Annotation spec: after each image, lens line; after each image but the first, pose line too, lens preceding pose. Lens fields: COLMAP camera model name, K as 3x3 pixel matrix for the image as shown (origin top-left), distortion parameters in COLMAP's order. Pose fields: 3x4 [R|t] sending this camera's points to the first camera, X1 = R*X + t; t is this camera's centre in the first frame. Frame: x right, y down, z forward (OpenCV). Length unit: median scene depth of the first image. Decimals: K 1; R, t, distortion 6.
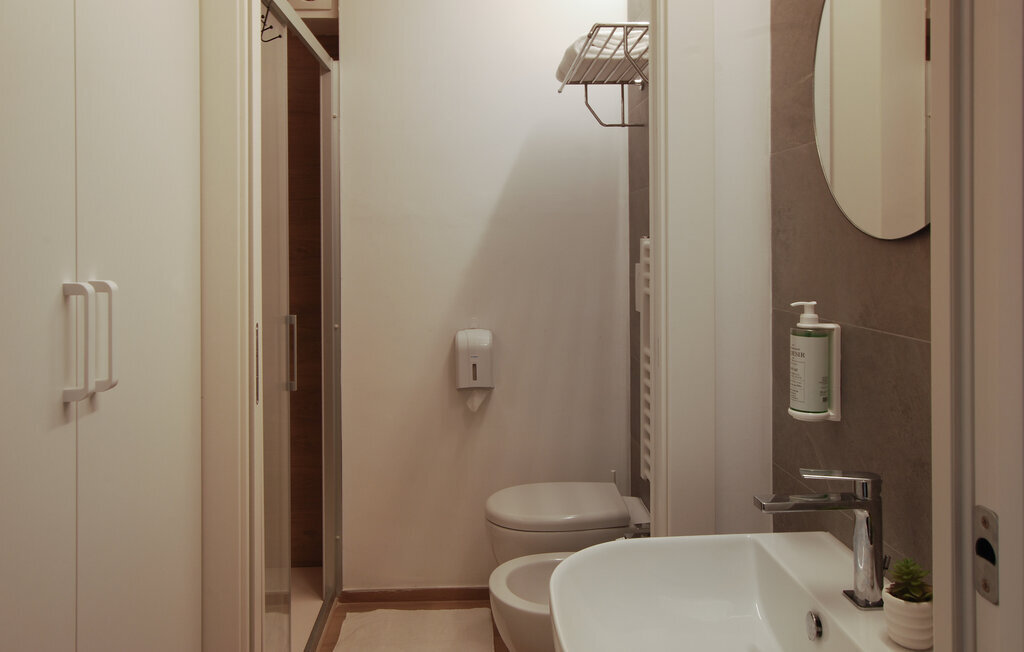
lens RADIAL K [[786.3, 0, 511.4], [0, 786.3, 243.8], [0, 0, 1]] dist [-0.011878, 0.032765]
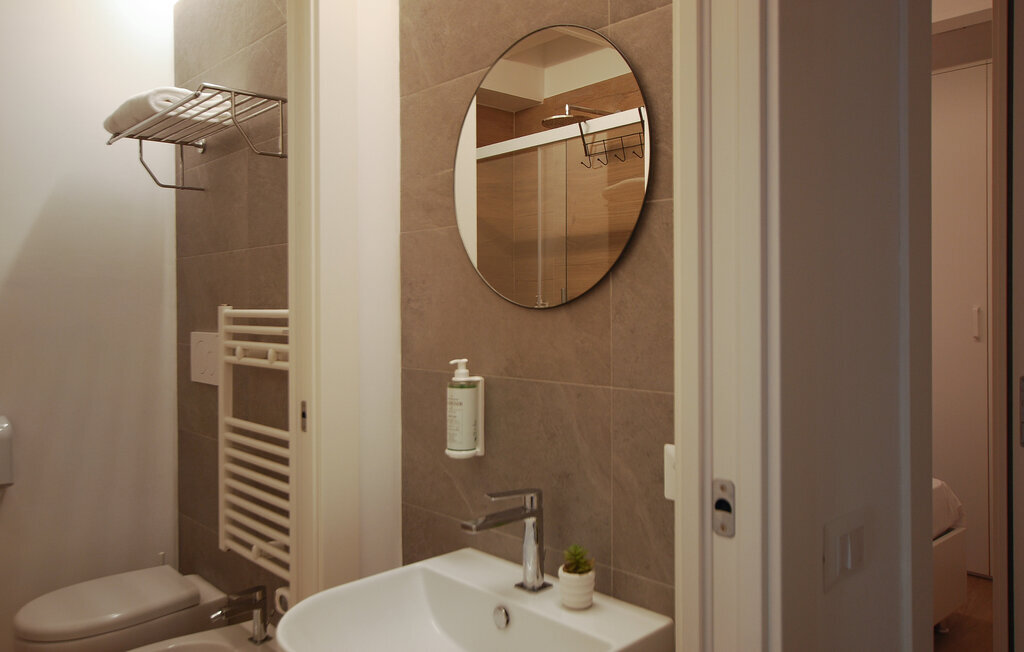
lens RADIAL K [[779.6, 0, 514.3], [0, 779.6, 310.7], [0, 0, 1]] dist [0.000277, 0.005051]
pose [[0.767374, -0.004616, 0.641183, -0.328102], [0.004067, 0.999989, 0.002332, -0.003712], [-0.641187, 0.000818, 0.767384, 0.029502]]
